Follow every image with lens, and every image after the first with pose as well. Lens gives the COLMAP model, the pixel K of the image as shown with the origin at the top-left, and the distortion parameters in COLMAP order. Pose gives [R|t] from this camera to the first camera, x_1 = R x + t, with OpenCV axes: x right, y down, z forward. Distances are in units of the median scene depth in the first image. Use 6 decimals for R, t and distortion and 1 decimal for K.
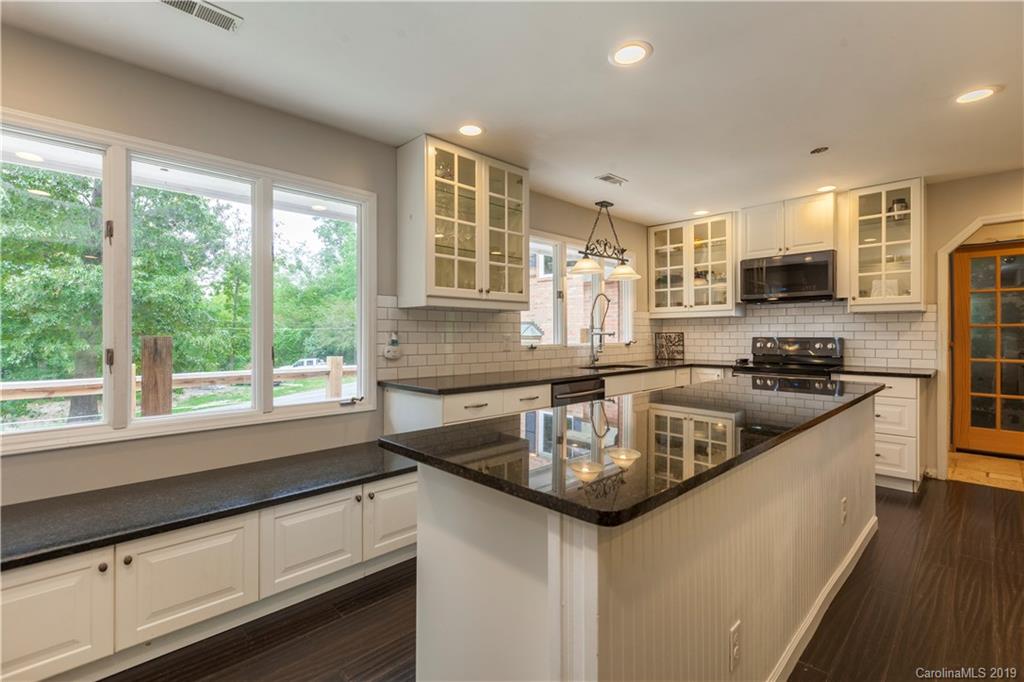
lens RADIAL K [[464.2, 0, 490.4], [0, 464.2, 330.7], [0, 0, 1]] dist [-0.002631, -0.000892]
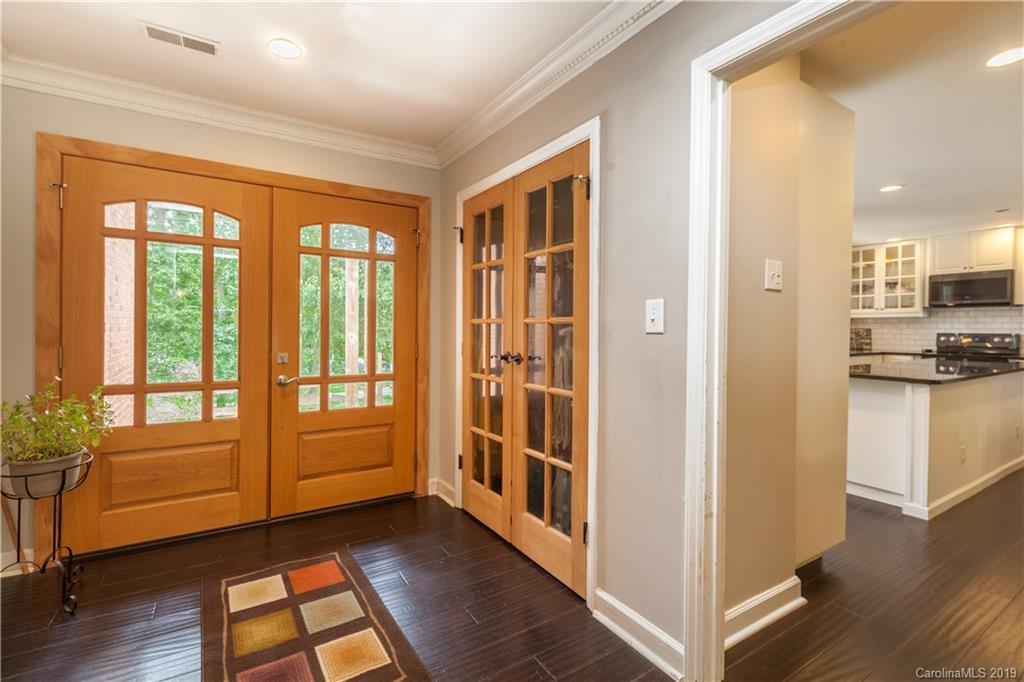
lens RADIAL K [[464.2, 0, 487.1], [0, 464.2, 331.6], [0, 0, 1]] dist [-0.002631, -0.000892]
pose [[0.978450, 0.009001, -0.206286, -0.416034], [-0.005154, 0.999803, 0.019177, -0.008097], [0.206418, -0.017701, 0.978304, -0.553565]]
